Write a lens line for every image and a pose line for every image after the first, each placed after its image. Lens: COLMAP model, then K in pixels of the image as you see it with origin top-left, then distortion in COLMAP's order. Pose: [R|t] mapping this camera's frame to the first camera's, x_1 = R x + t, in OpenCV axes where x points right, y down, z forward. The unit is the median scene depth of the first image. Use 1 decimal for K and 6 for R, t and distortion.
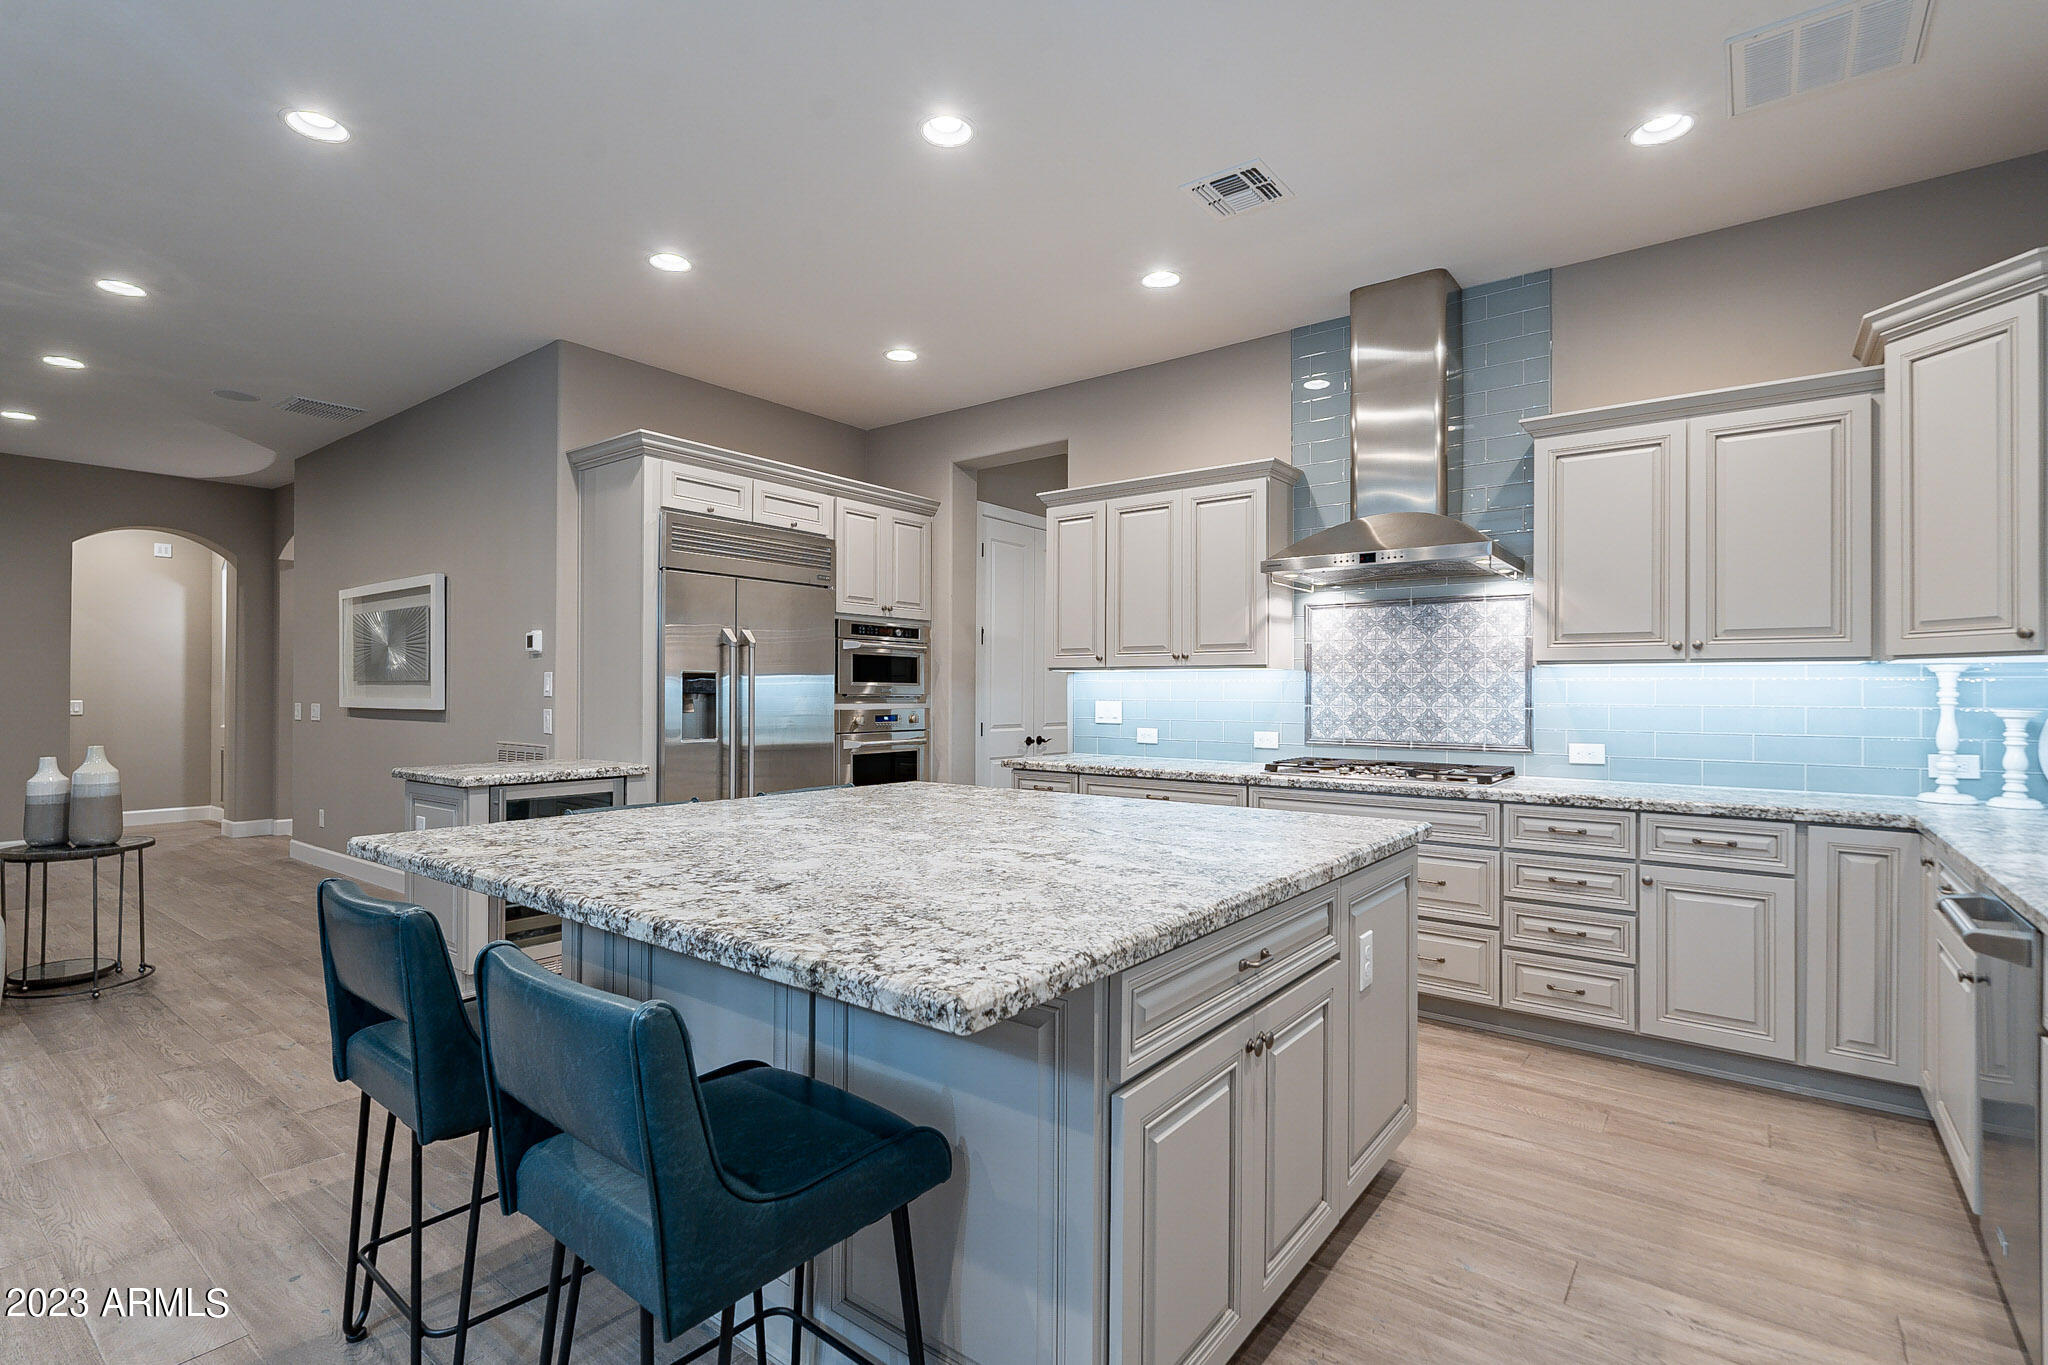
lens RADIAL K [[959.5, 0, 1013.4], [0, 959.5, 686.7], [0, 0, 1]] dist [0.001242, -0.000115]
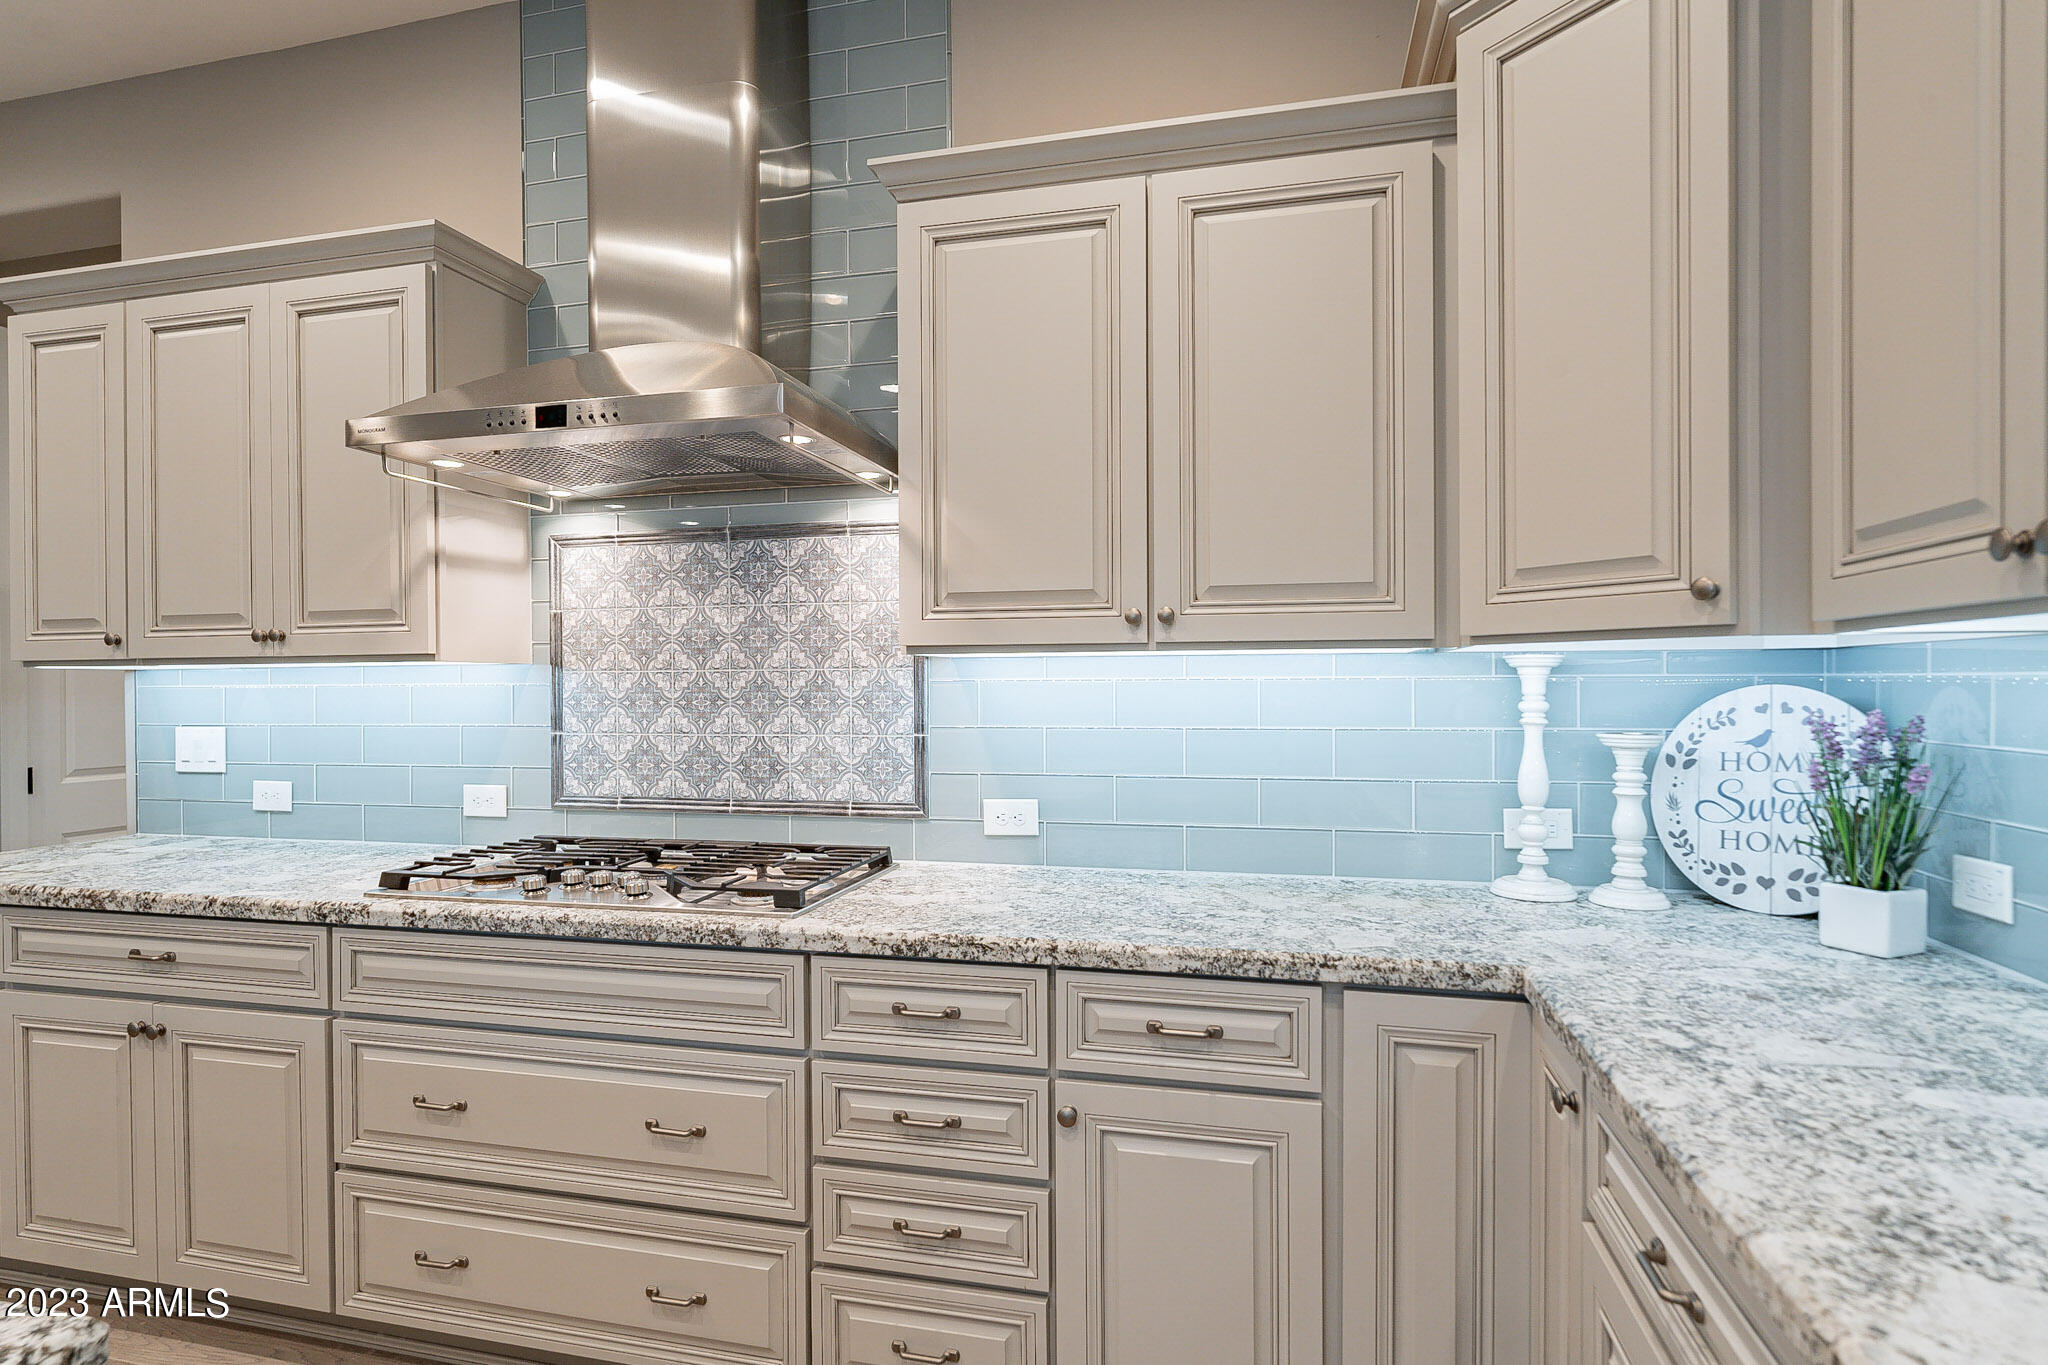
lens RADIAL K [[1083.3, 0, 1001.2], [0, 1083.3, 693.9], [0, 0, 1]] dist [0.001452, 0.002634]
pose [[0.919190, -0.014782, 0.393536, 0.396581], [0.008940, 0.999821, 0.016674, -0.011916], [-0.393712, -0.011809, 0.919158, 0.493204]]
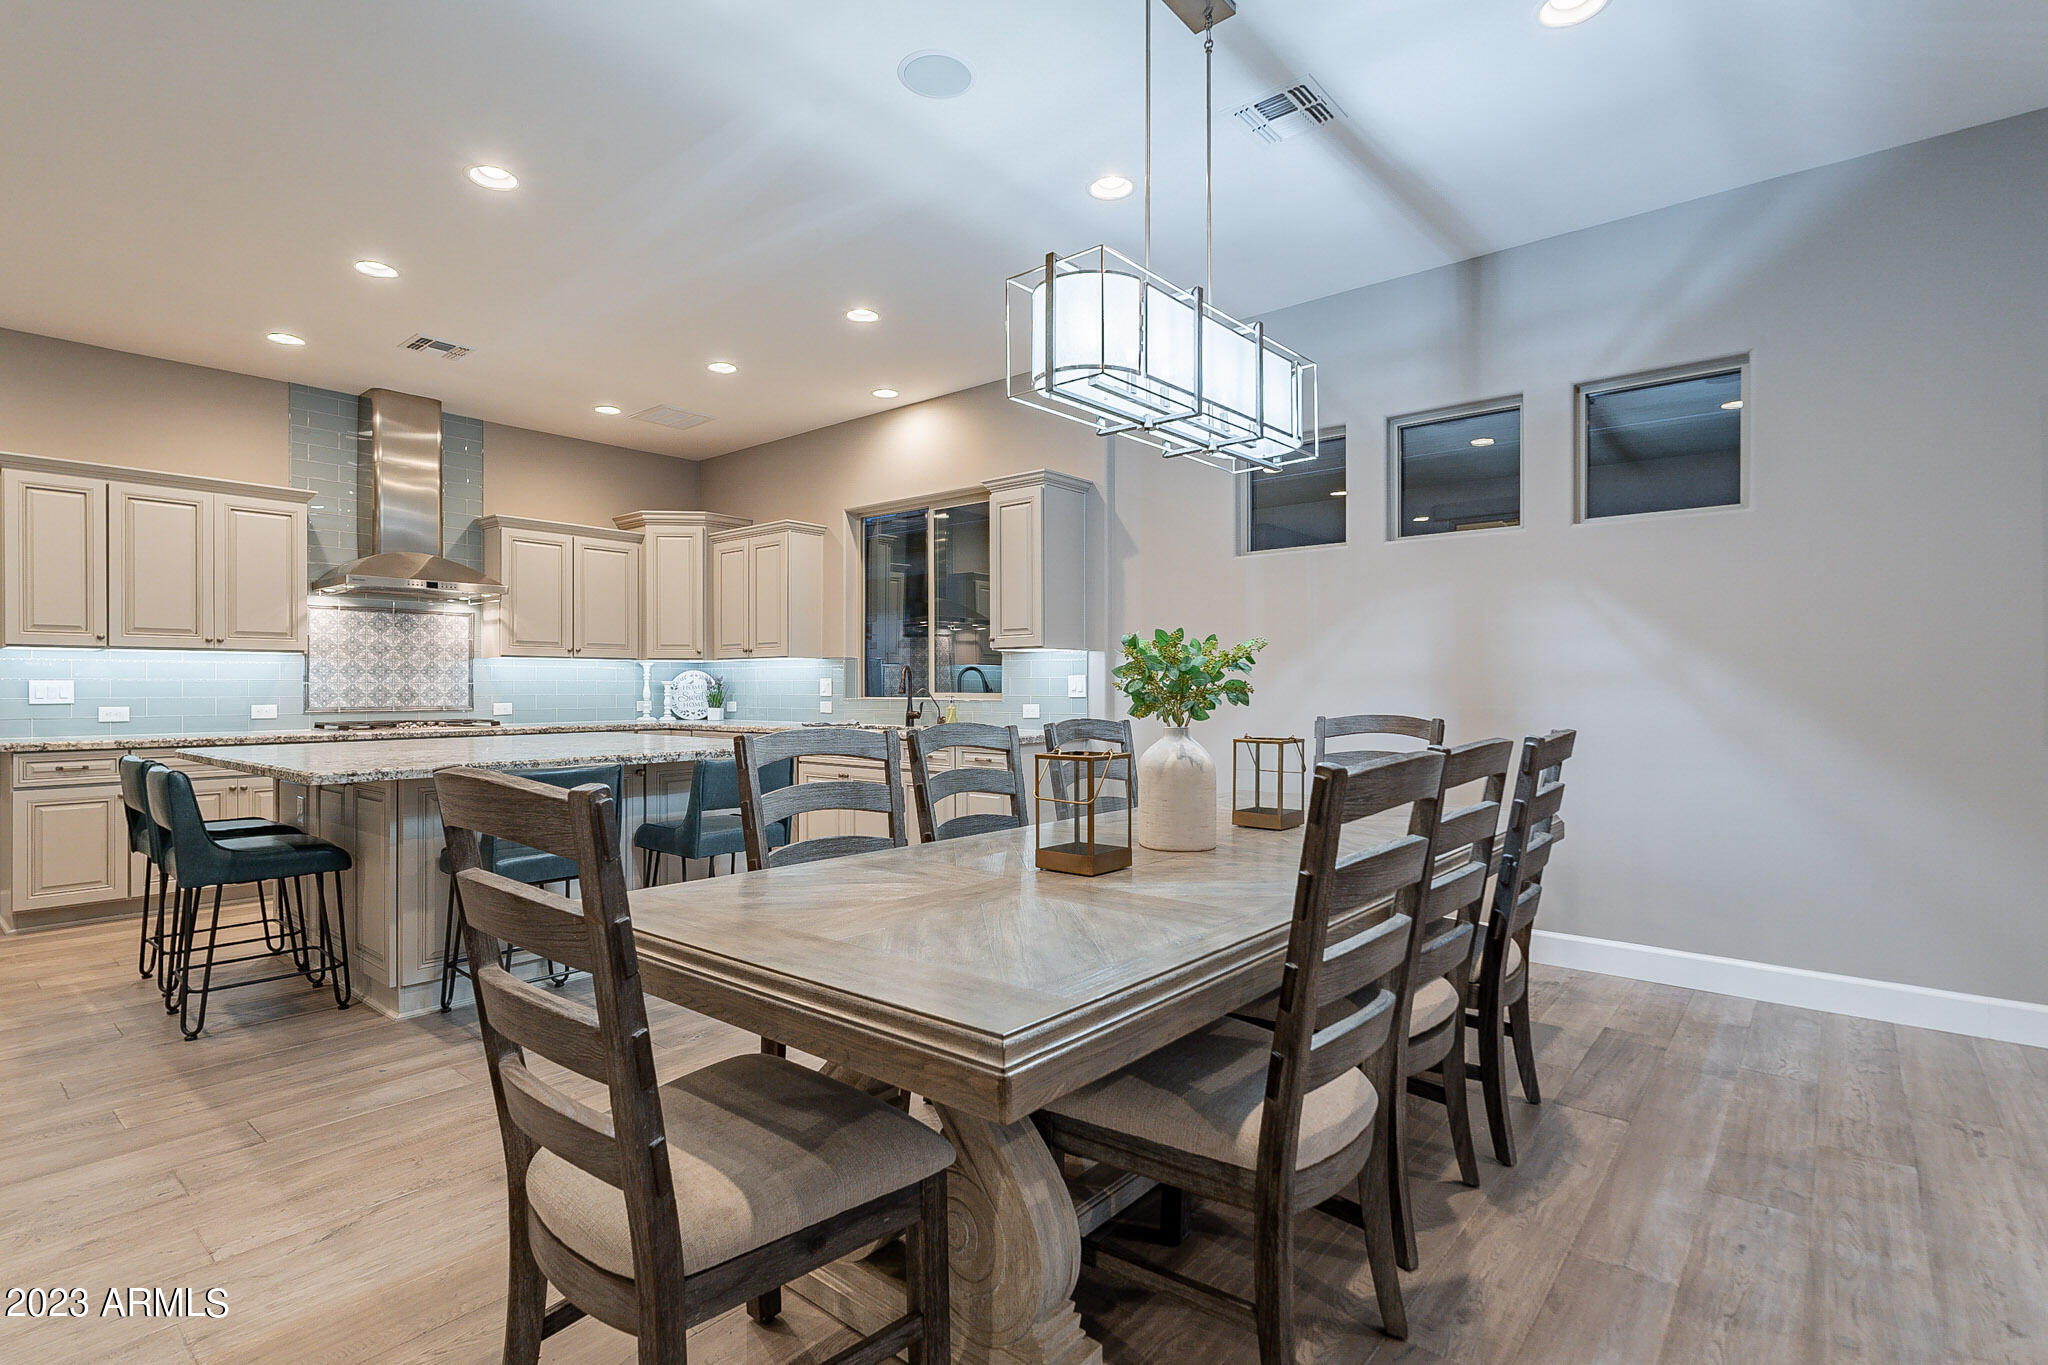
lens RADIAL K [[959.5, 0, 1008.9], [0, 959.5, 678.5], [0, 0, 1]] dist [0.001242, -0.000115]
pose [[0.045769, 0.002272, 0.998949, -1.242826], [-0.003774, 0.999991, -0.002102, 0.017011], [-0.998945, -0.003674, 0.045777, 0.003454]]
